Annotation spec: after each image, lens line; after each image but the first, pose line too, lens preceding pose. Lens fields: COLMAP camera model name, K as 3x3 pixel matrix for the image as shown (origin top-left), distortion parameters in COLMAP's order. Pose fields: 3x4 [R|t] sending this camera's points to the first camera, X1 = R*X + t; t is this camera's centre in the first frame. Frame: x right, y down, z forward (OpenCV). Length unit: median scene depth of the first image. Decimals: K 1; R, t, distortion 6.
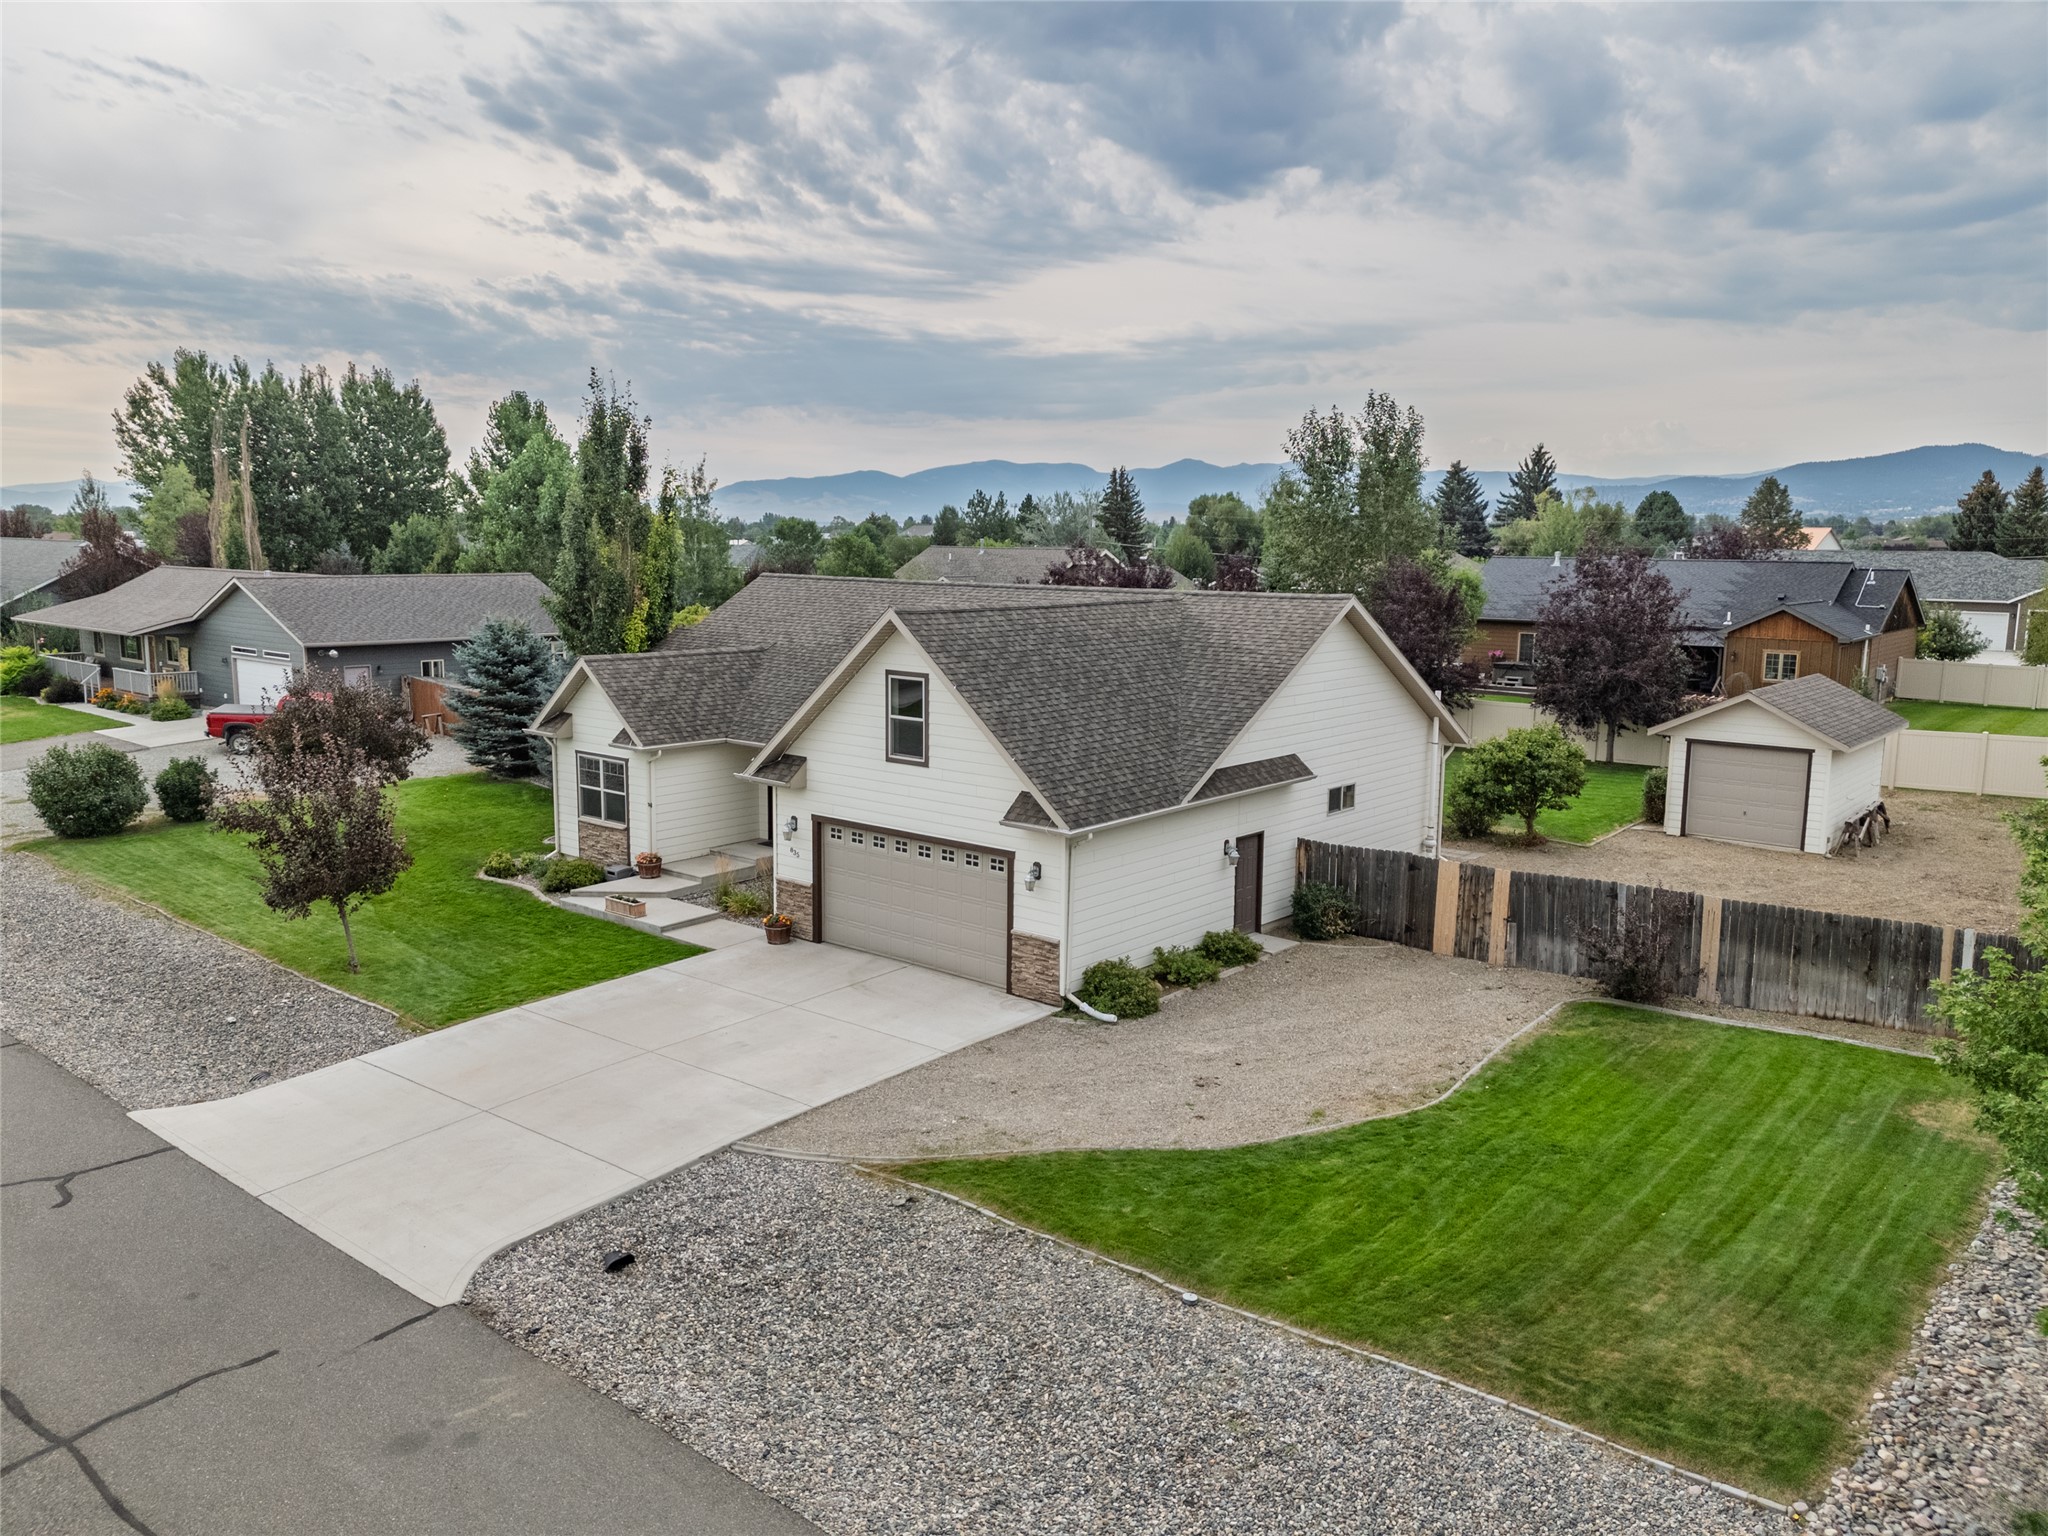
lens RADIAL K [[1521.6, 0, 1035.8], [0, 1521.6, 764.1], [0, 0, 1]] dist [0.073889, -0.002135]
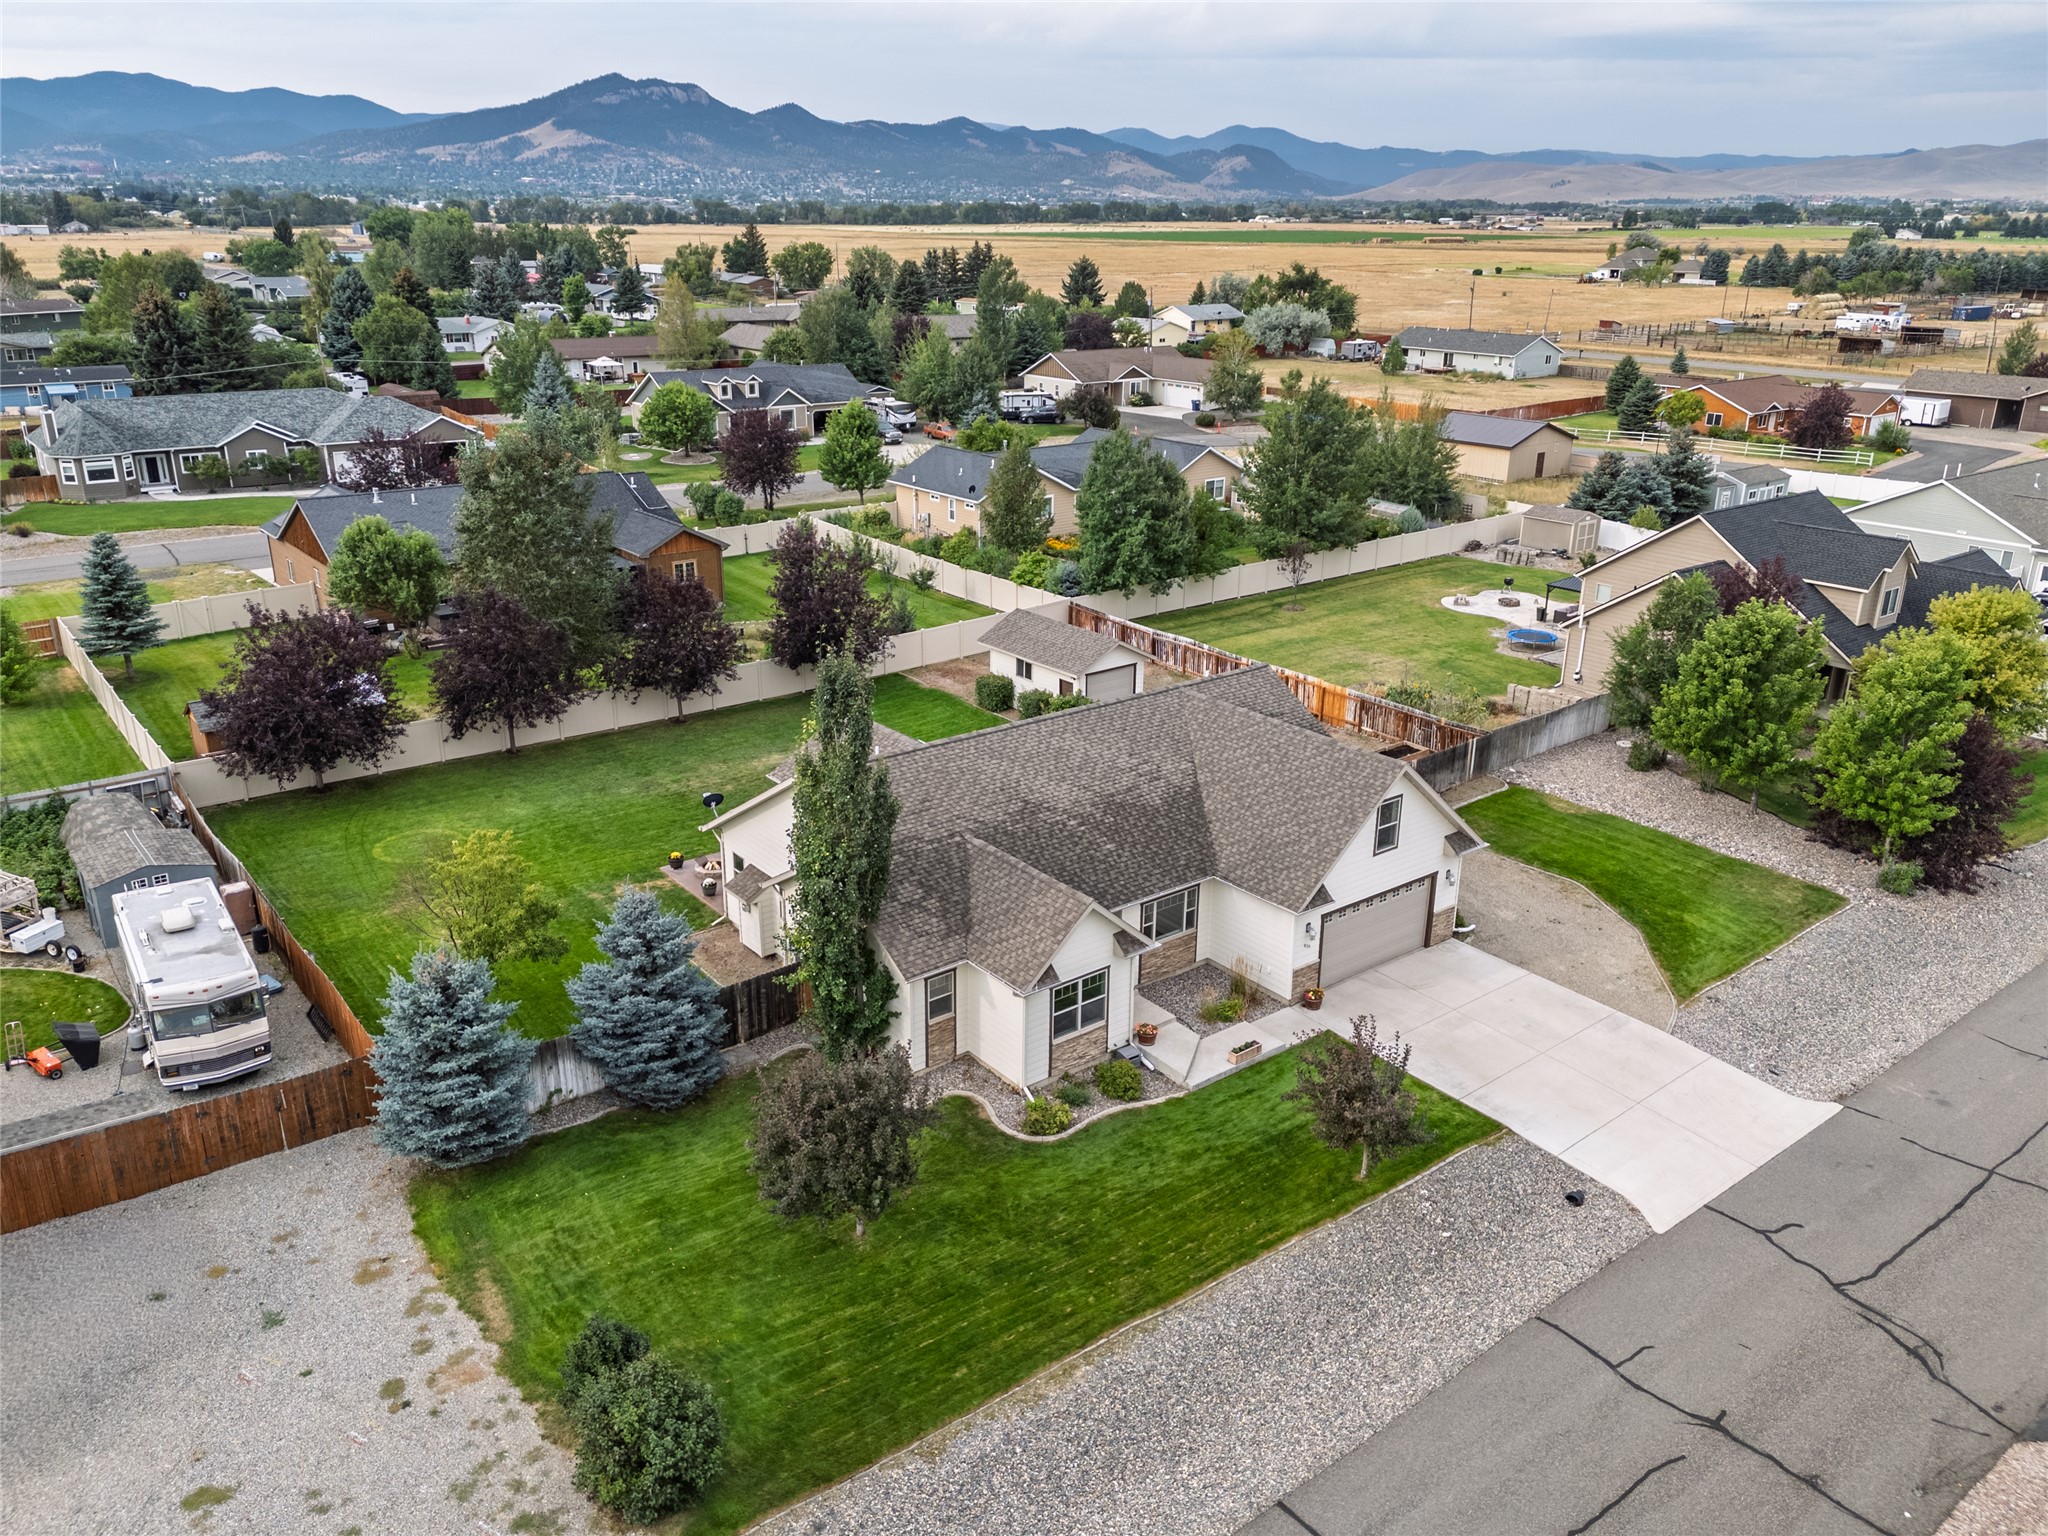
lens RADIAL K [[1521.6, 0, 1035.8], [0, 1521.6, 764.1], [0, 0, 1]] dist [0.073889, -0.002135]
pose [[0.182512, -0.335783, 0.924088, -1.561715], [0.128172, 0.939980, 0.316243, -0.624359], [-0.974813, 0.060724, 0.214596, 0.985182]]
